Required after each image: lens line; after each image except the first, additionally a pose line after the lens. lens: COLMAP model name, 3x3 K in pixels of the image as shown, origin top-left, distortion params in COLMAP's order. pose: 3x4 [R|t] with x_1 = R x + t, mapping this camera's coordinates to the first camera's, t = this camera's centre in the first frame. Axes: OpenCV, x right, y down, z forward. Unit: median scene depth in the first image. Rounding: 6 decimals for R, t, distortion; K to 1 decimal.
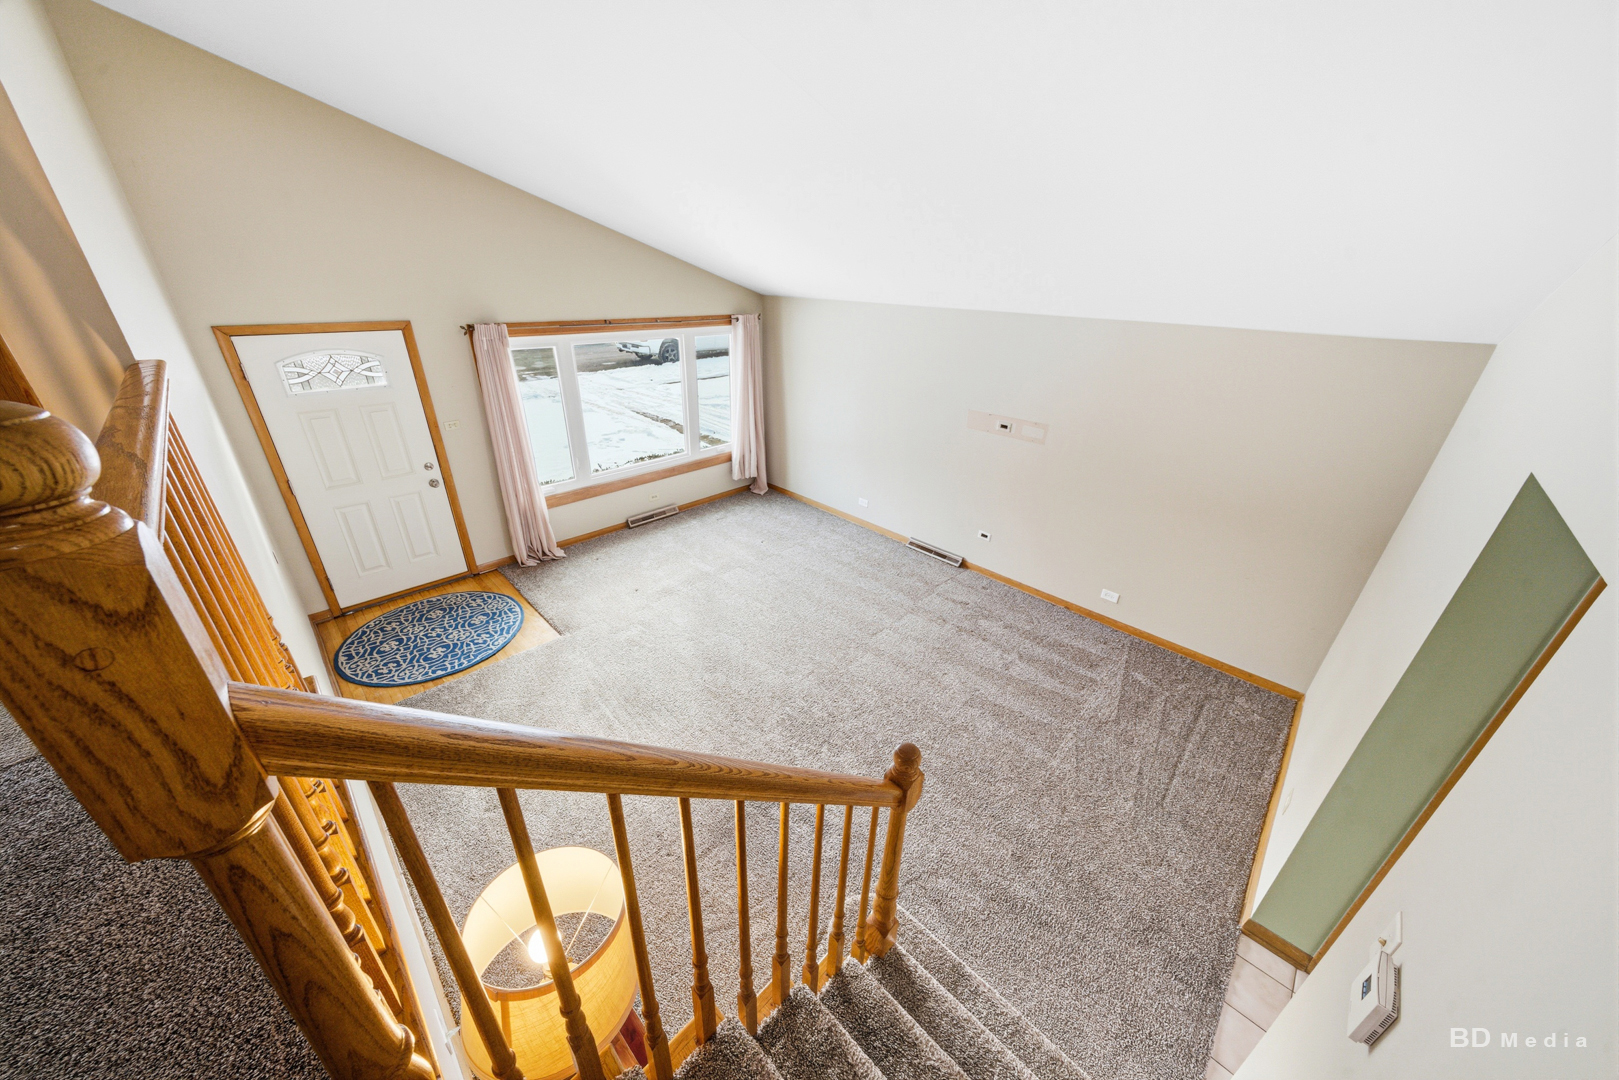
lens RADIAL K [[556.6, 0, 796.8], [0, 556.6, 536.6], [0, 0, 1]] dist [-0.001521, -0.000191]
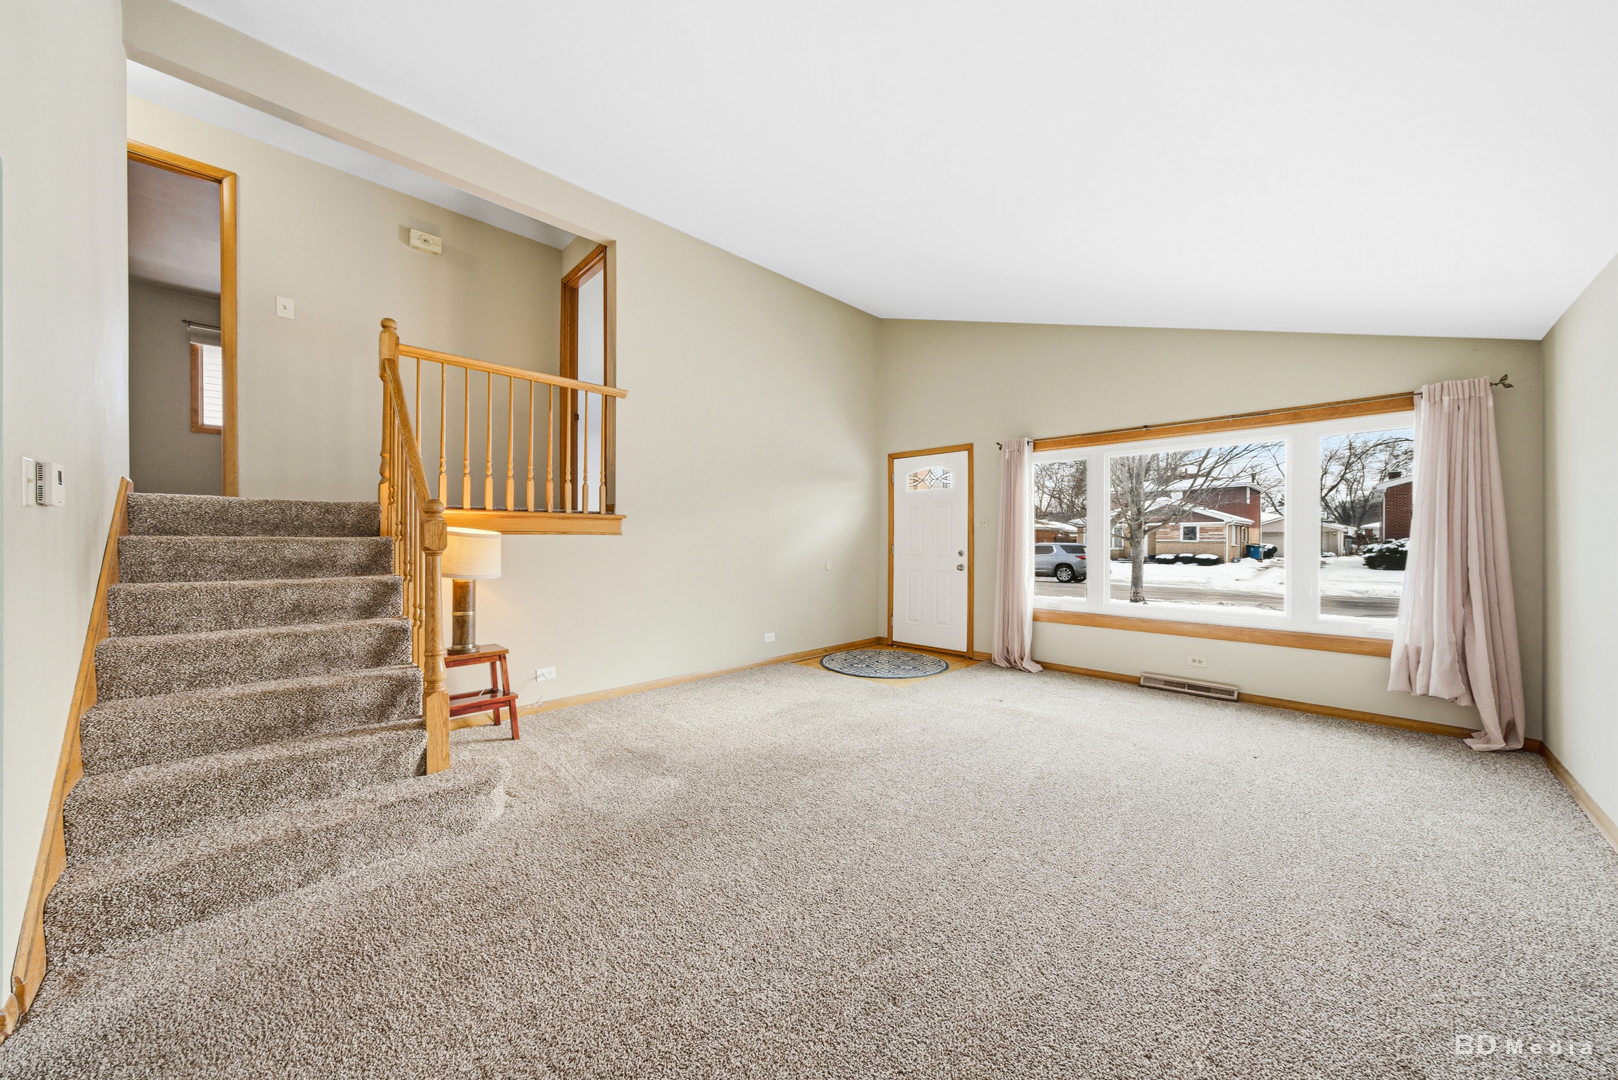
lens RADIAL K [[556.2, 0, 796.3], [0, 556.2, 536.6], [0, 0, 1]] dist [-0.001521, -0.000191]
pose [[-0.000301, -0.025416, -0.999677, 0.544462], [-0.435912, 0.899702, -0.022744, 0.027212], [0.899989, 0.435764, -0.011350, 0.618317]]
